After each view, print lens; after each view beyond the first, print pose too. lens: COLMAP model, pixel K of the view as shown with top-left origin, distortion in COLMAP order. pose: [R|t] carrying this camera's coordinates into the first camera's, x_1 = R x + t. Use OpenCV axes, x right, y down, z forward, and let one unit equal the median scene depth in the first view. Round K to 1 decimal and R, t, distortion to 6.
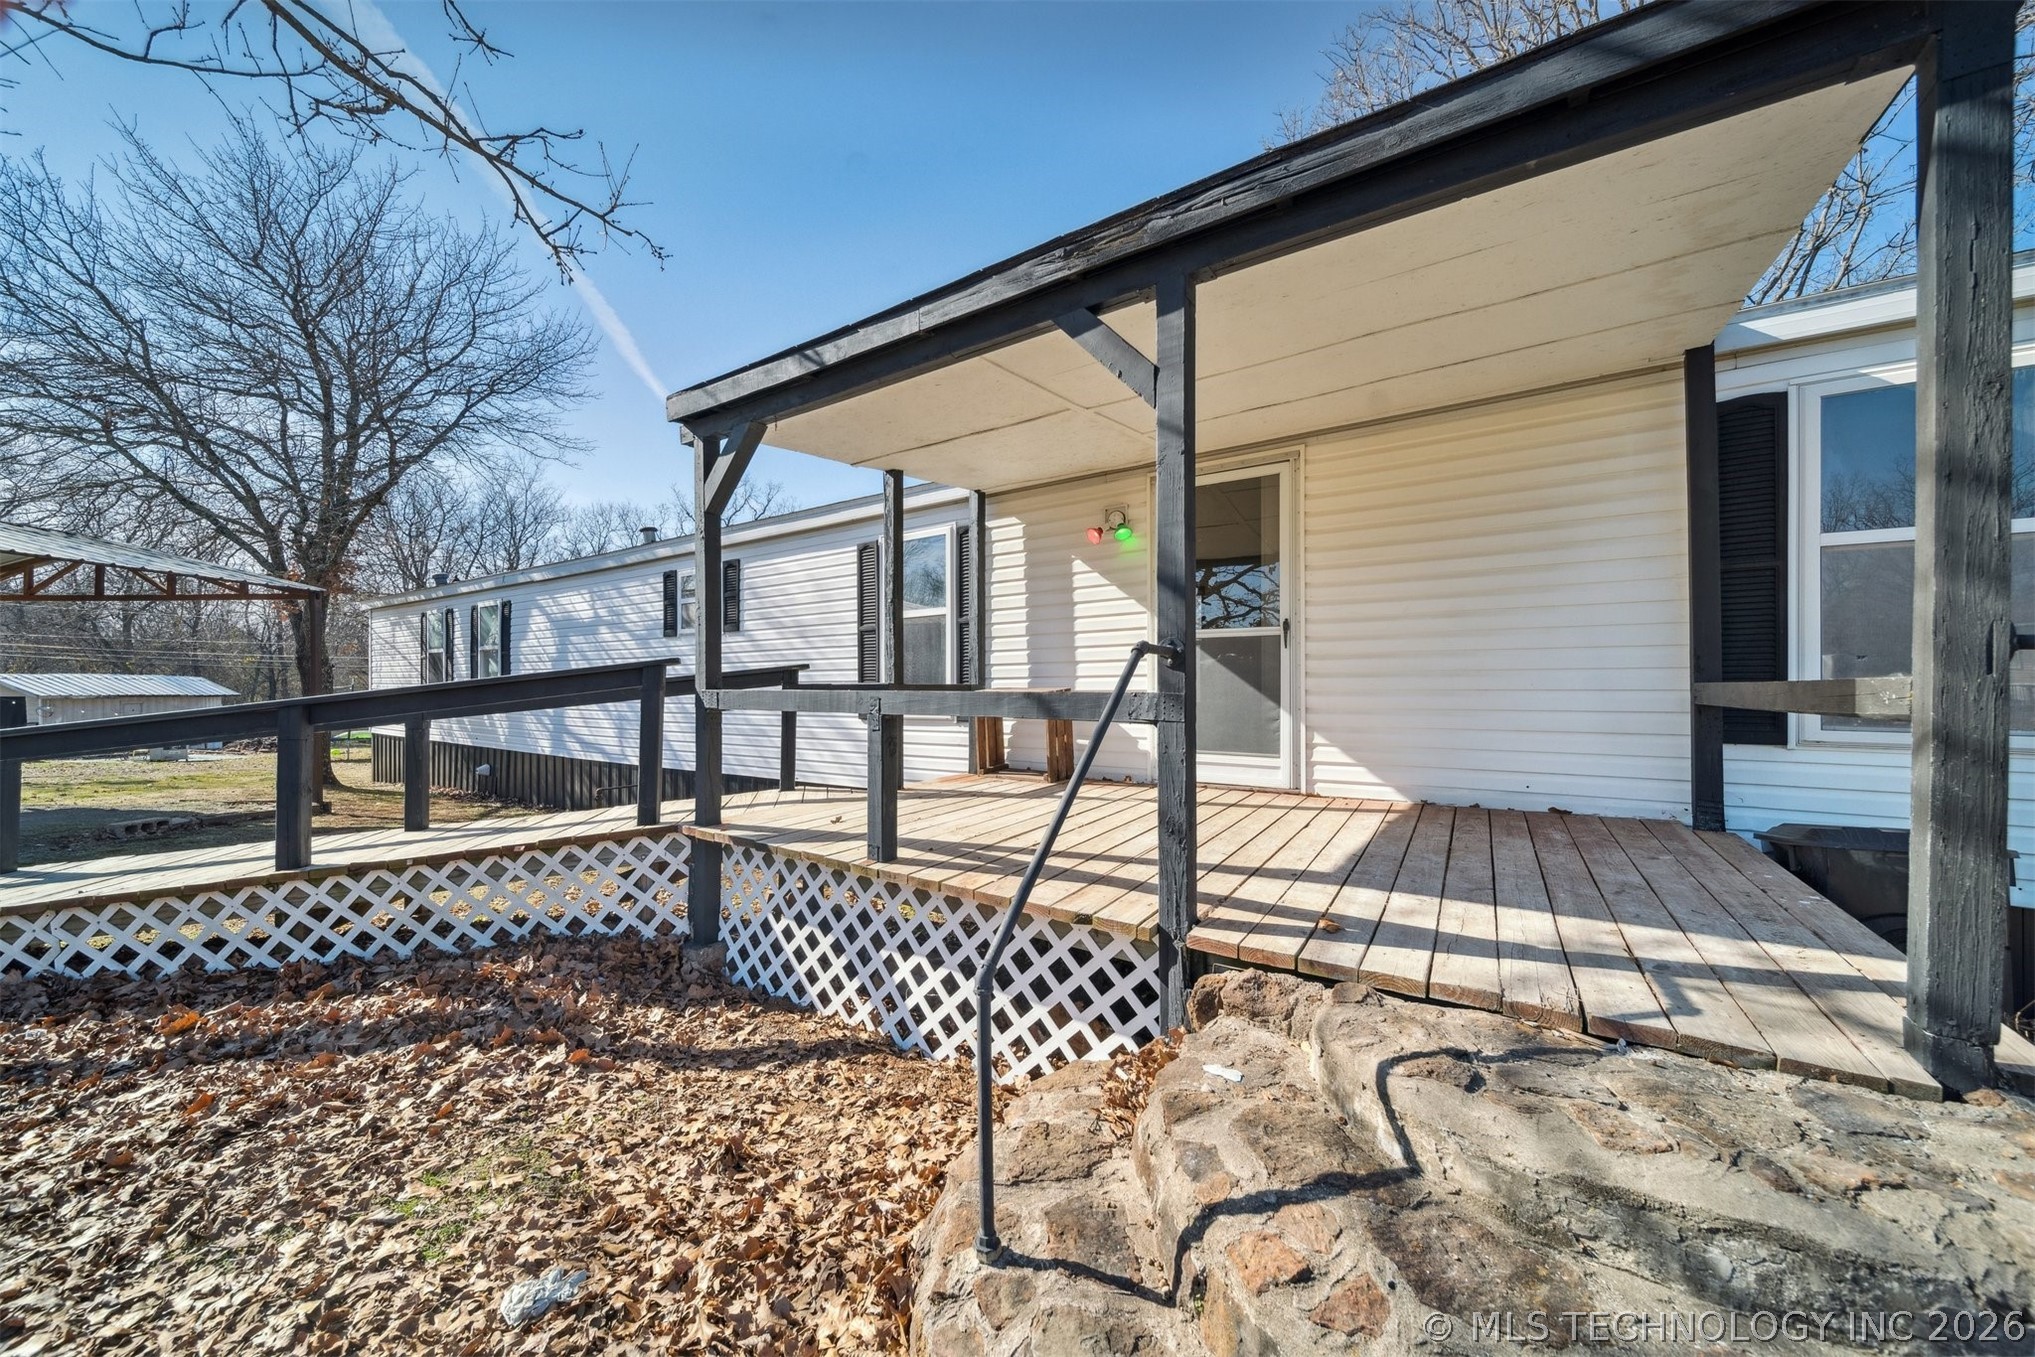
lens RADIAL K [[724.4, 0, 1009.9], [0, 724.4, 654.1], [0, 0, 1]] dist [0.001943, -0.000204]
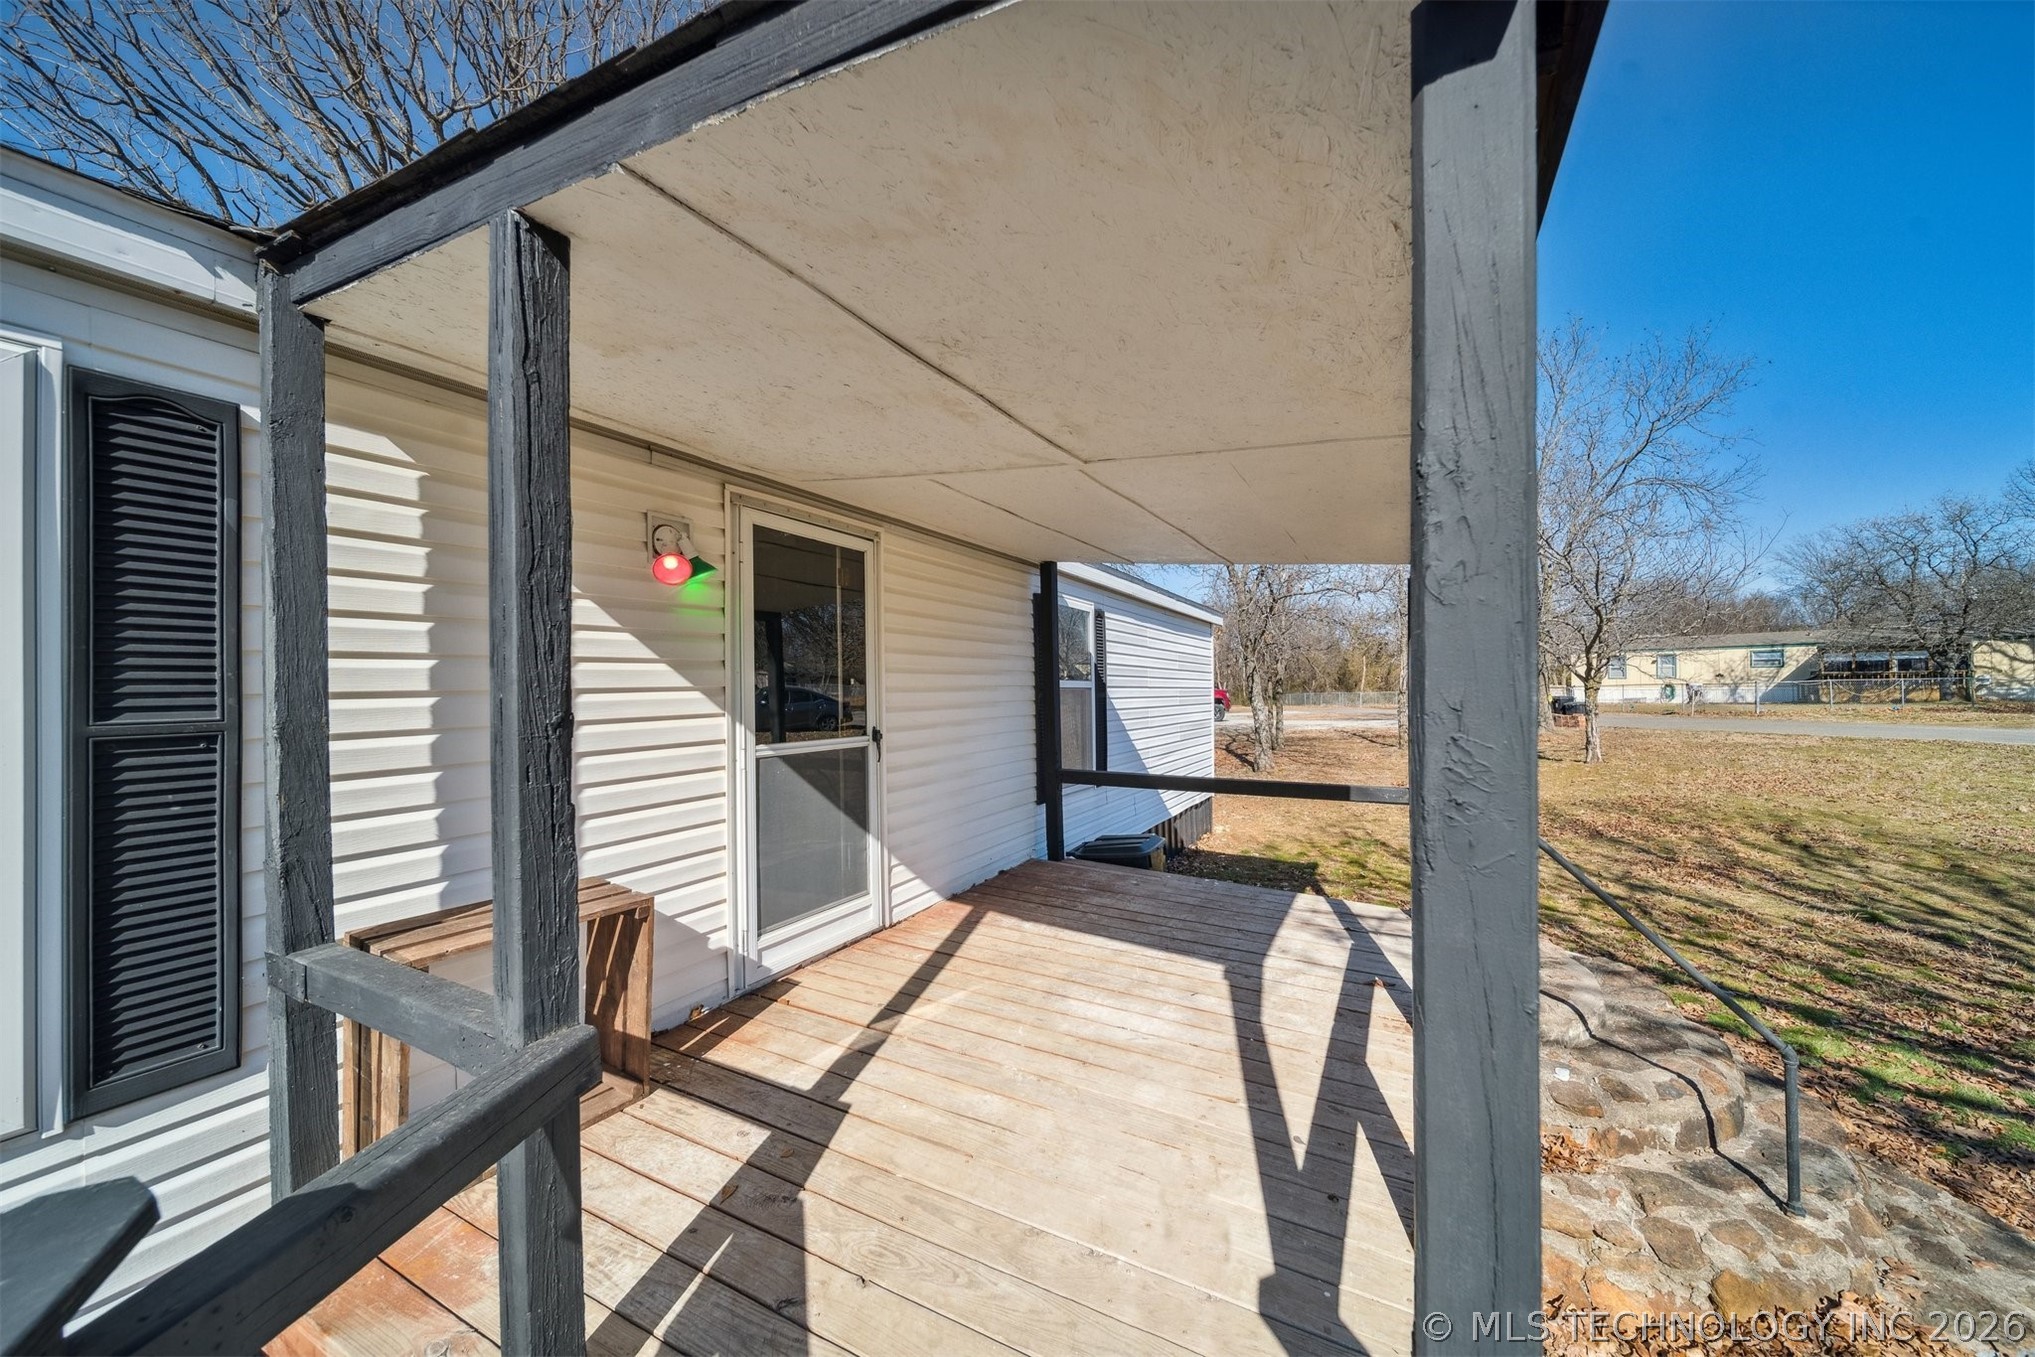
lens RADIAL K [[718.1, 0, 1007.1], [0, 718.1, 684.9], [0, 0, 1]] dist [-0.000089, -0.001993]
pose [[-0.073726, 0.013576, 0.997186, -0.480514], [-0.031242, 0.999385, -0.015916, -0.092001], [-0.996789, -0.032328, -0.073256, 0.927577]]
